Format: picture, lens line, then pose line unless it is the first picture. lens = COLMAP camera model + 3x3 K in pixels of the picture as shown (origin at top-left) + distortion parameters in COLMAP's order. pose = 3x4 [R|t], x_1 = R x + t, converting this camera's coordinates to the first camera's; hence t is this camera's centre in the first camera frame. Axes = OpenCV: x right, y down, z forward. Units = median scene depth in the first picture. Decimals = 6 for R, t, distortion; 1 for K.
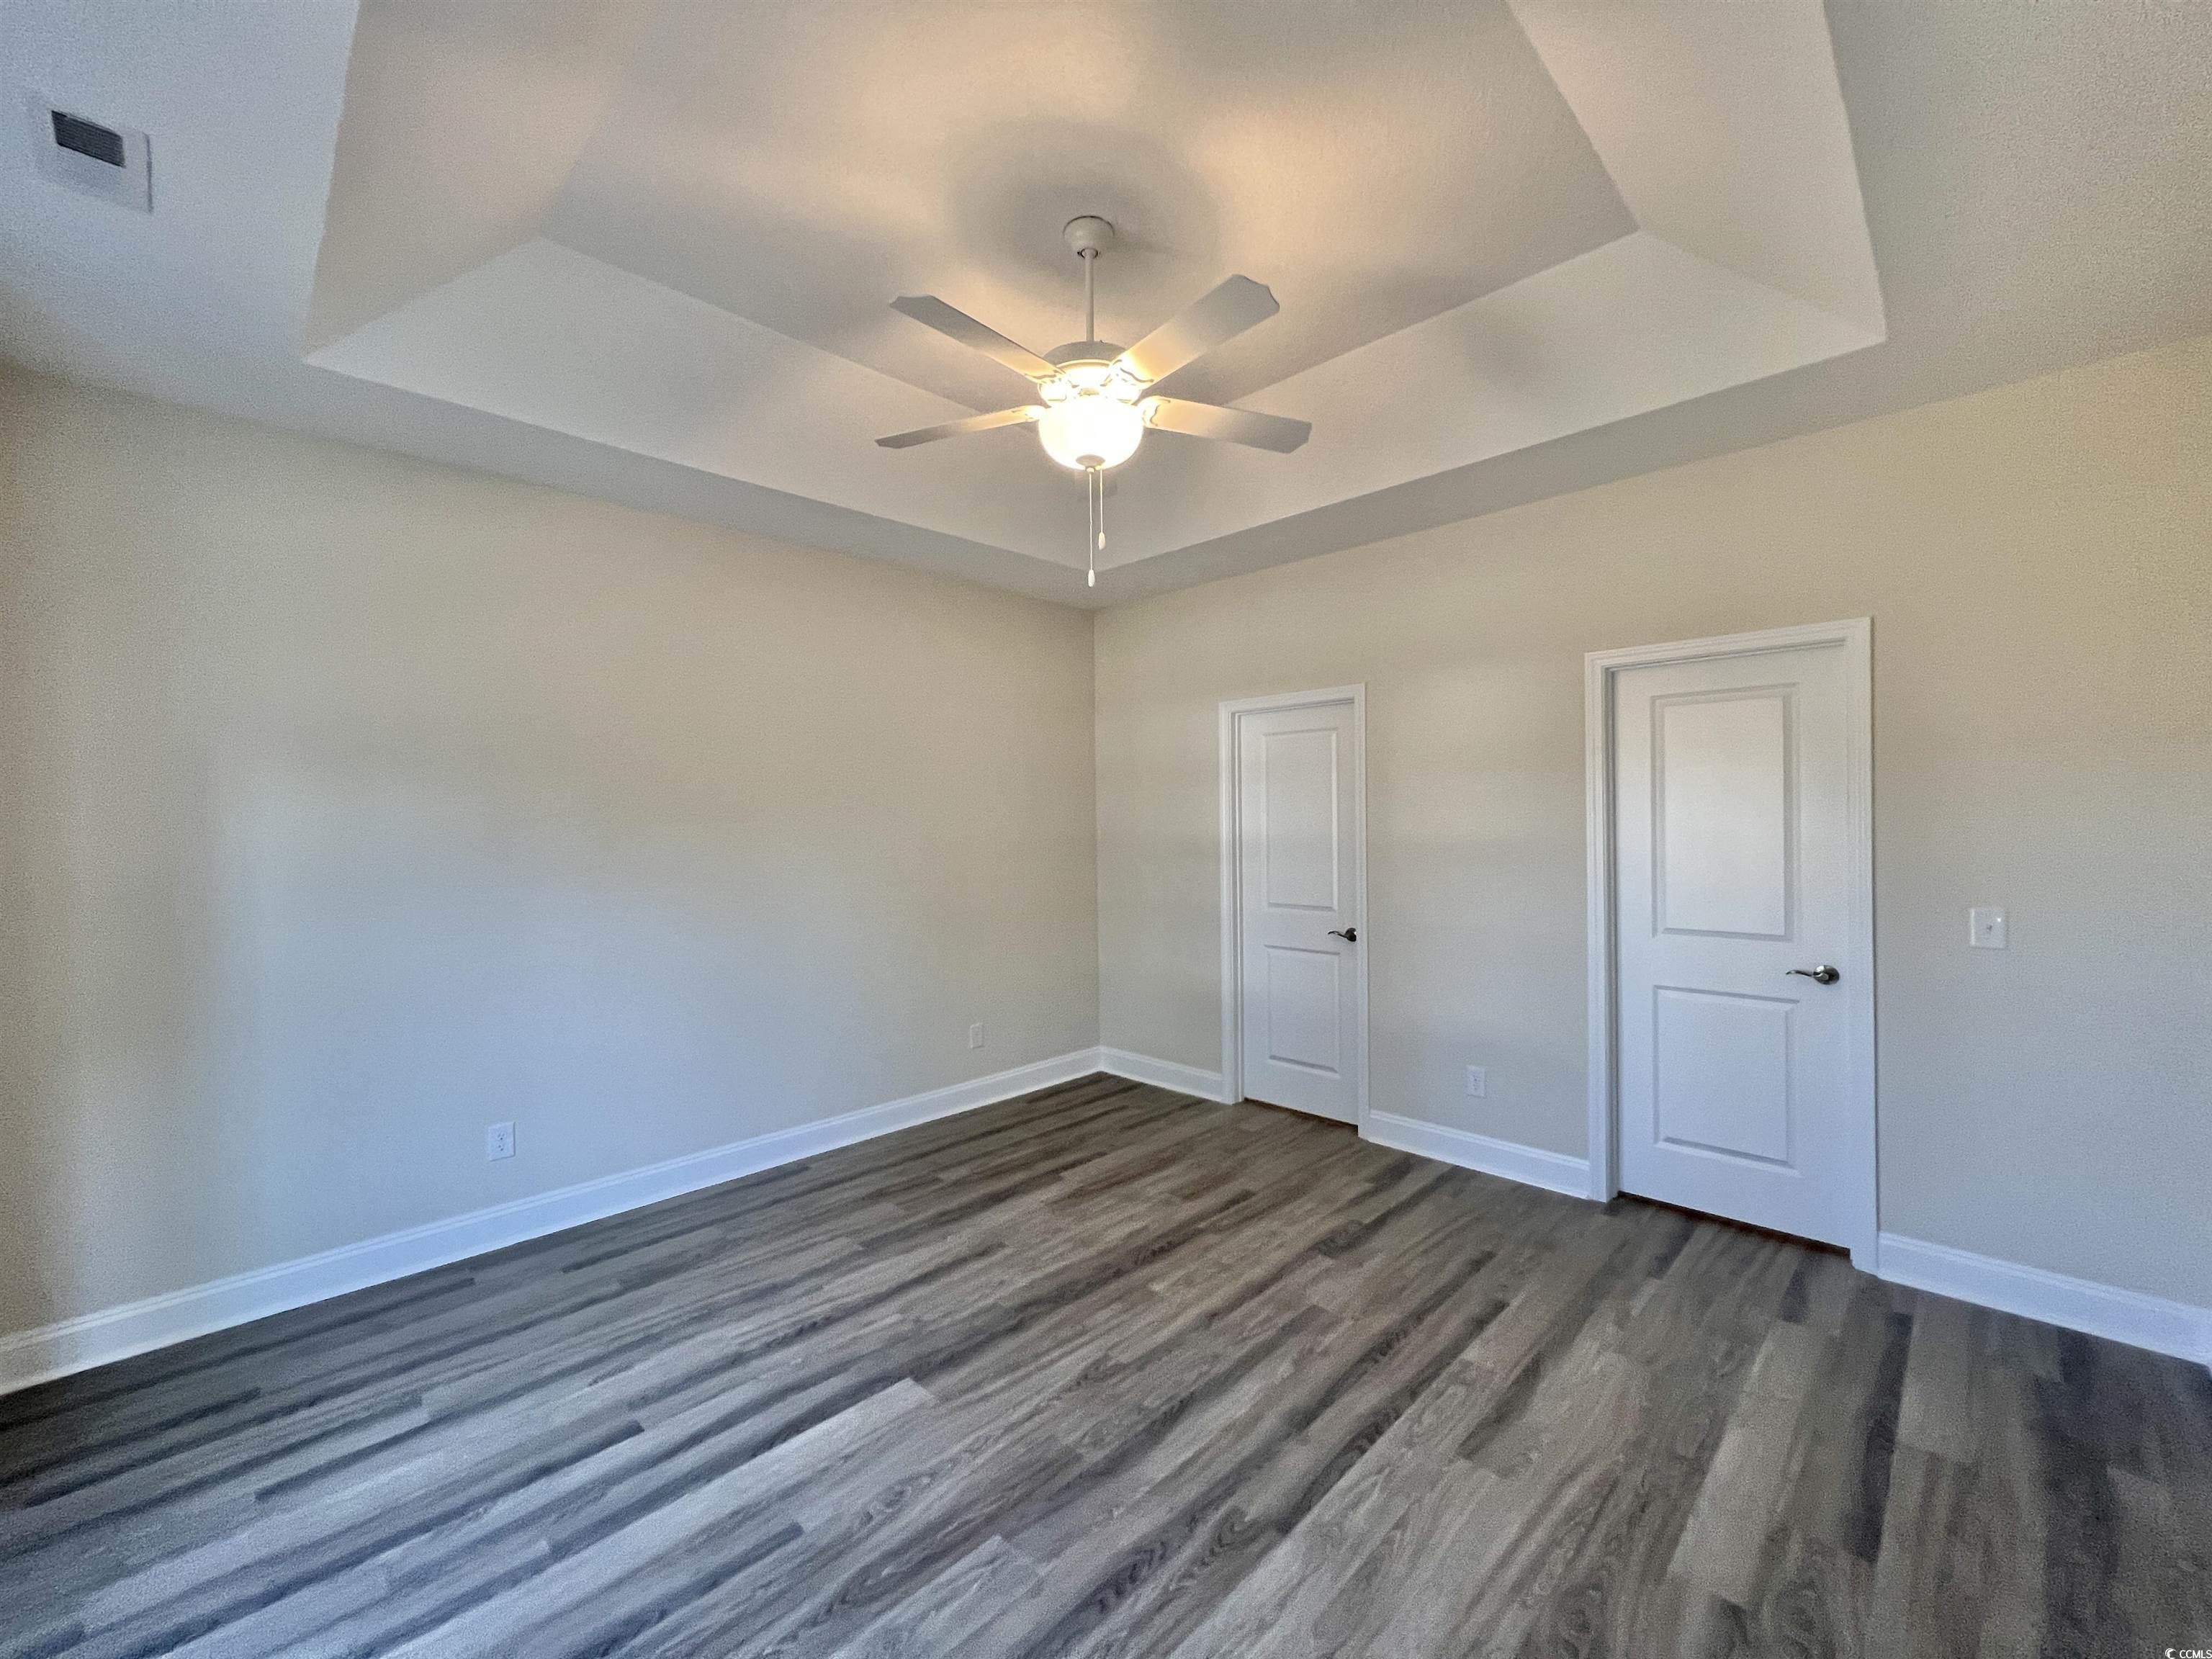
lens RADIAL K [[888.8, 0, 1098.0], [0, 888.8, 827.7], [0, 0, 1]] dist [0.000208, 0.000195]
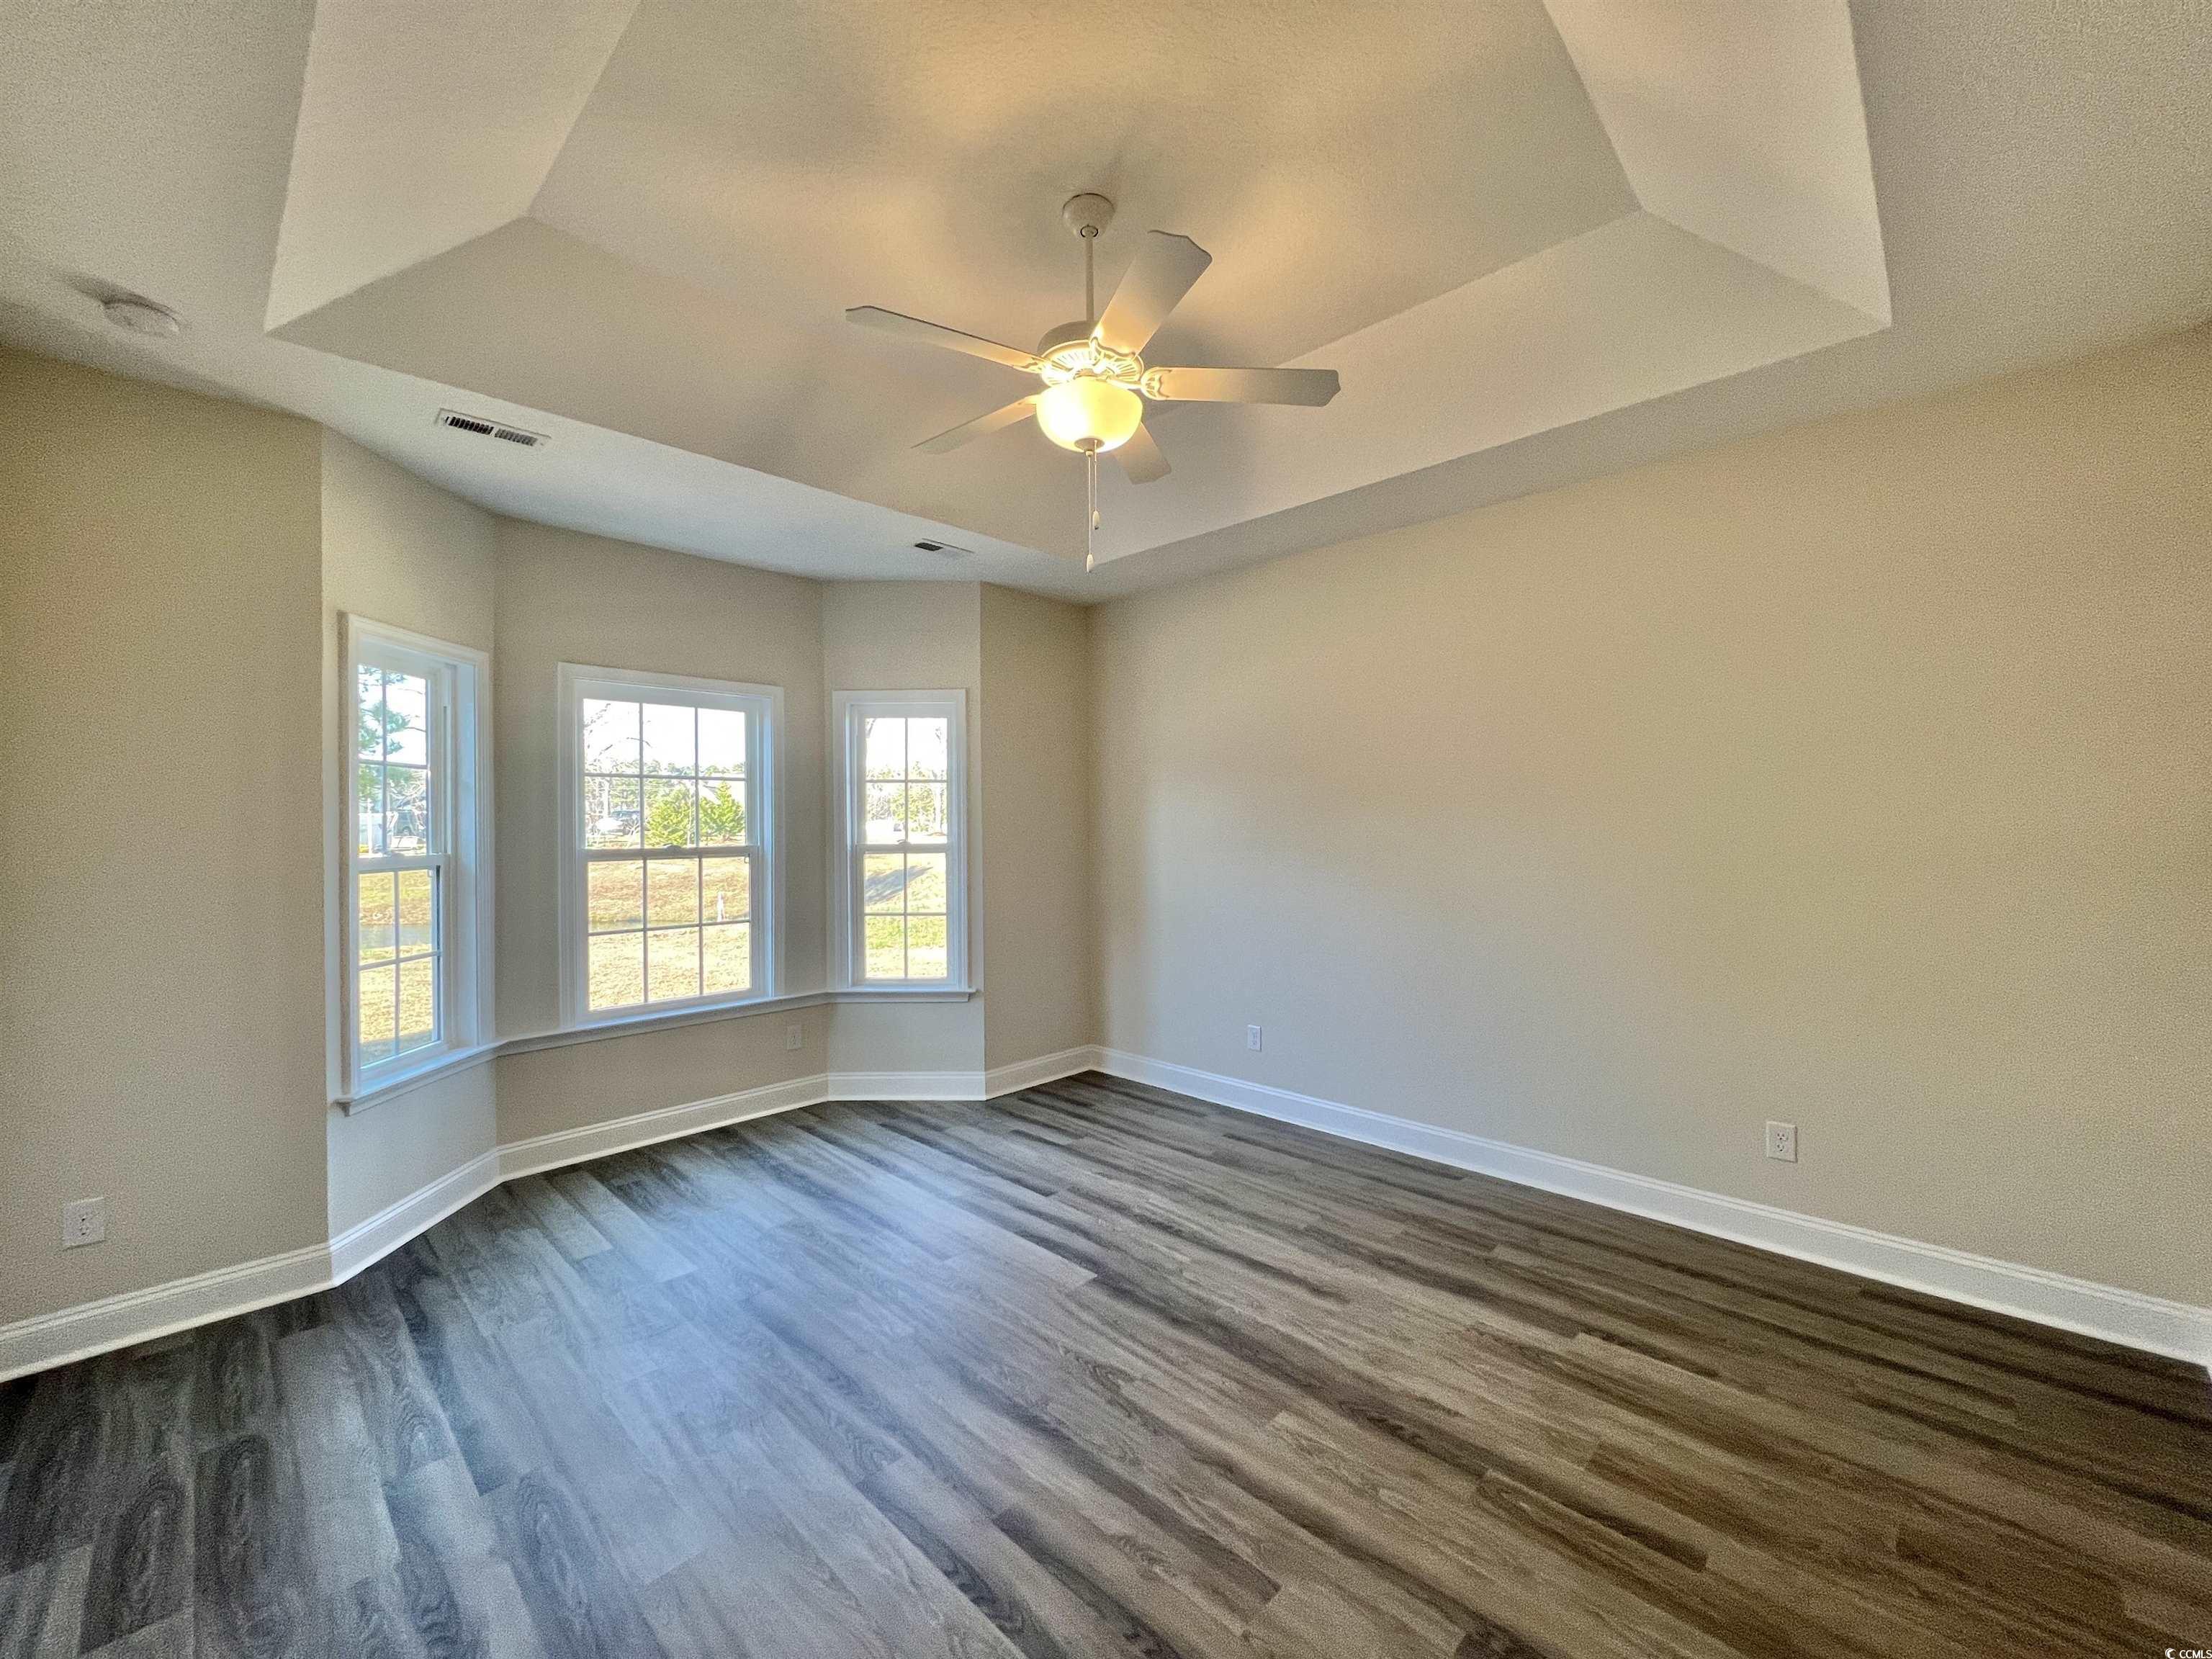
lens RADIAL K [[888.8, 0, 1098.0], [0, 888.8, 827.7], [0, 0, 1]] dist [0.000208, 0.000195]
pose [[0.010257, 0.017715, -0.999790, 0.855732], [-0.000568, 0.999843, 0.017710, -0.005326], [0.999947, 0.000386, 0.010266, 0.868072]]
